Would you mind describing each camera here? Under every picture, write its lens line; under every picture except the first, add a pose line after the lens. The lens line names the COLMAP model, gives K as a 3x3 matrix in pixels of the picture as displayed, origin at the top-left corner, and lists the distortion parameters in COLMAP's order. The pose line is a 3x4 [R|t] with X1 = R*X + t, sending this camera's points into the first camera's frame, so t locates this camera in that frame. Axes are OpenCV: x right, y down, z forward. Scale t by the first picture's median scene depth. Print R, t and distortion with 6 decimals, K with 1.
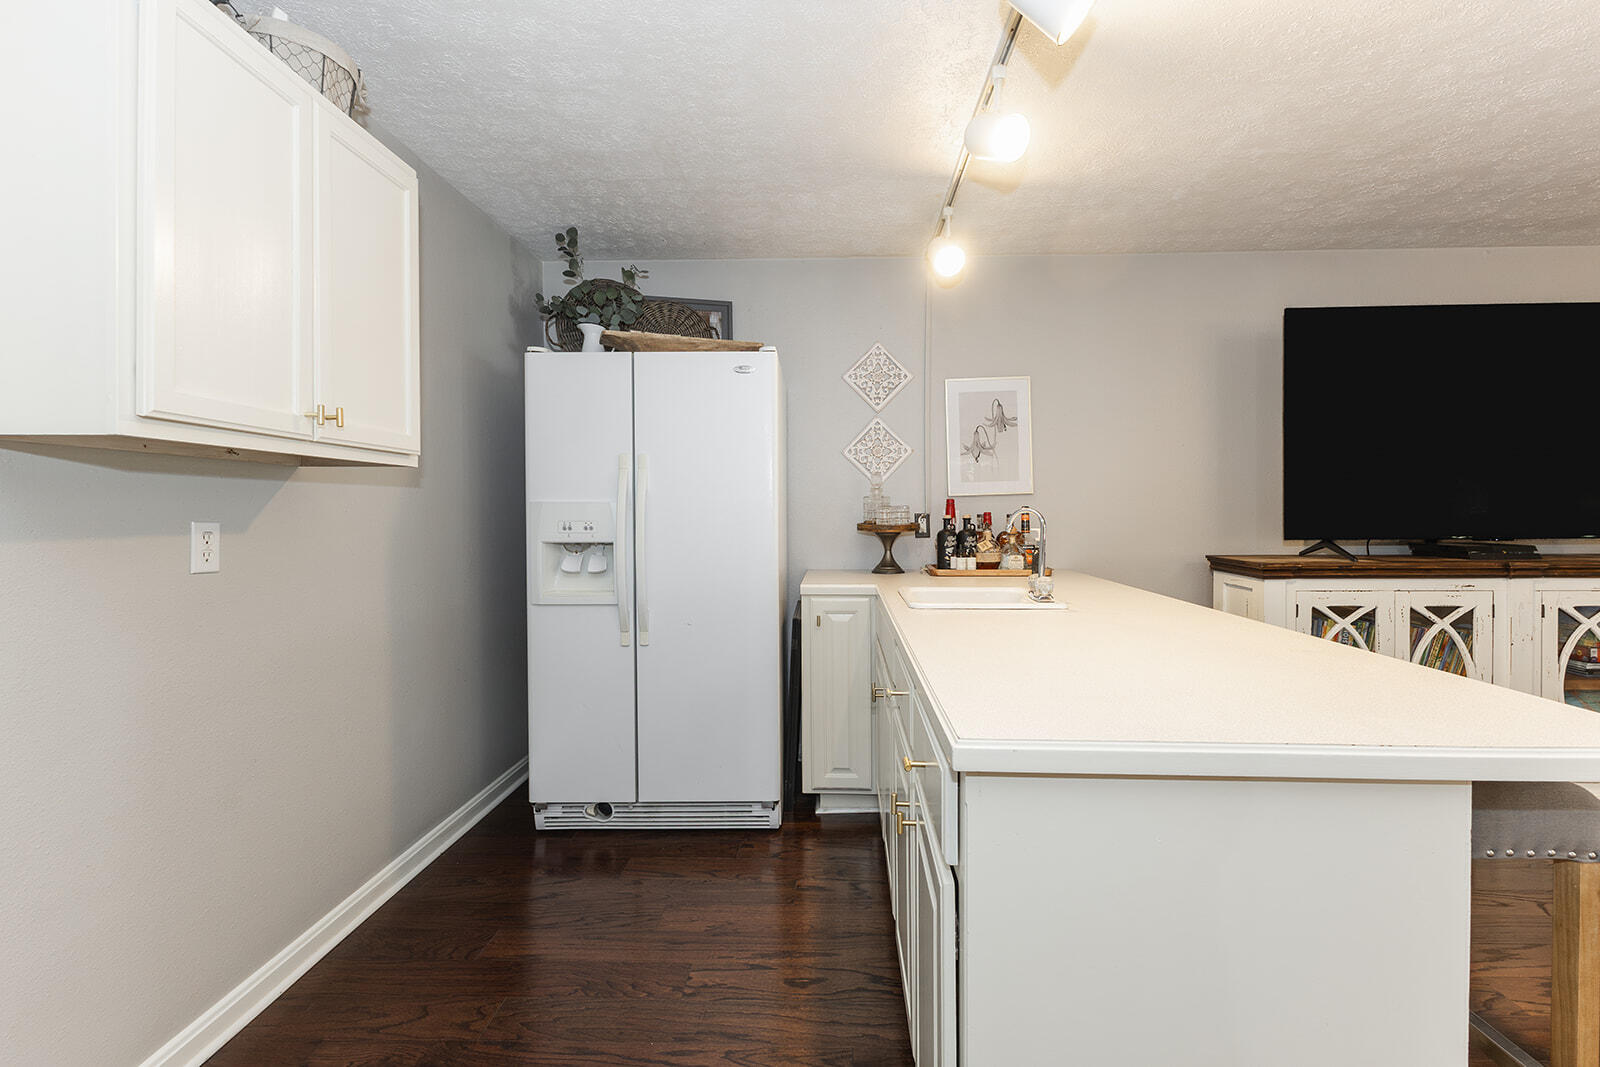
lens RADIAL K [[735.4, 0, 805.1], [0, 735.4, 515.4], [0, 0, 1]] dist [-0.000200, -0.000135]
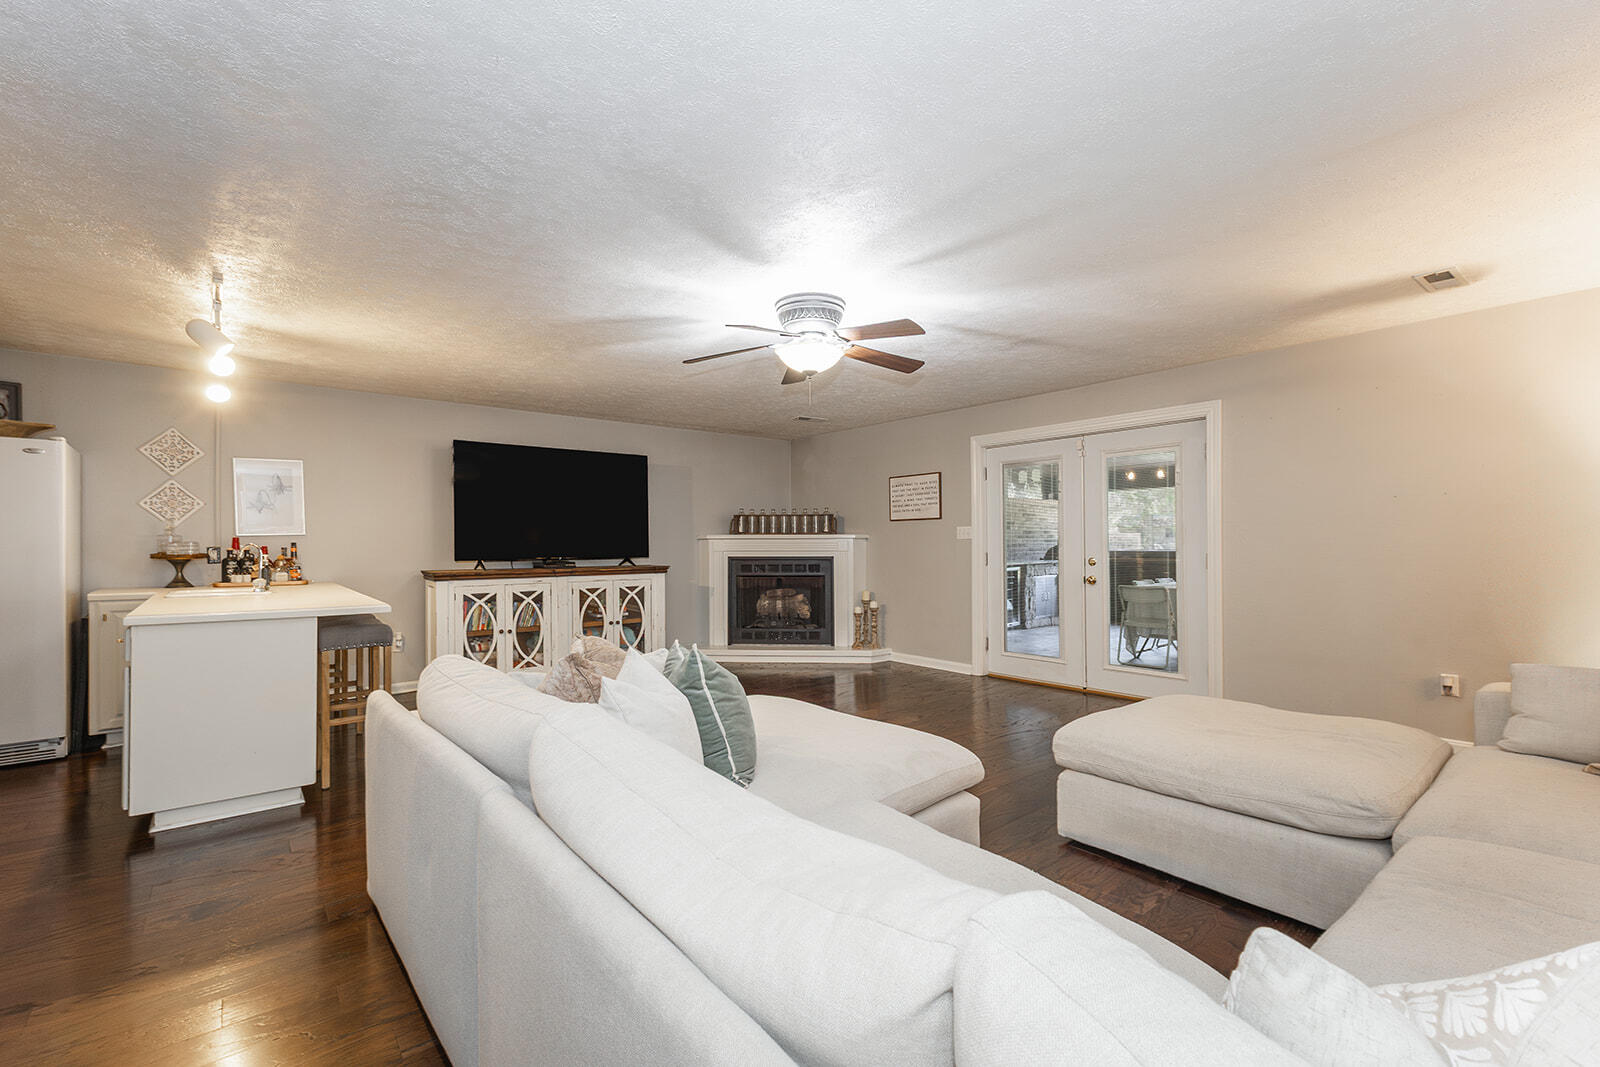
lens RADIAL K [[690.5, 0, 802.5], [0, 690.5, 542.5], [0, 0, 1]] dist [-0.000507, -0.000584]
pose [[0.730519, 0.005462, 0.682871, 0.084026], [0.002145, 0.999945, -0.010293, 0.005776], [-0.682889, 0.008984, 0.730467, -0.880530]]
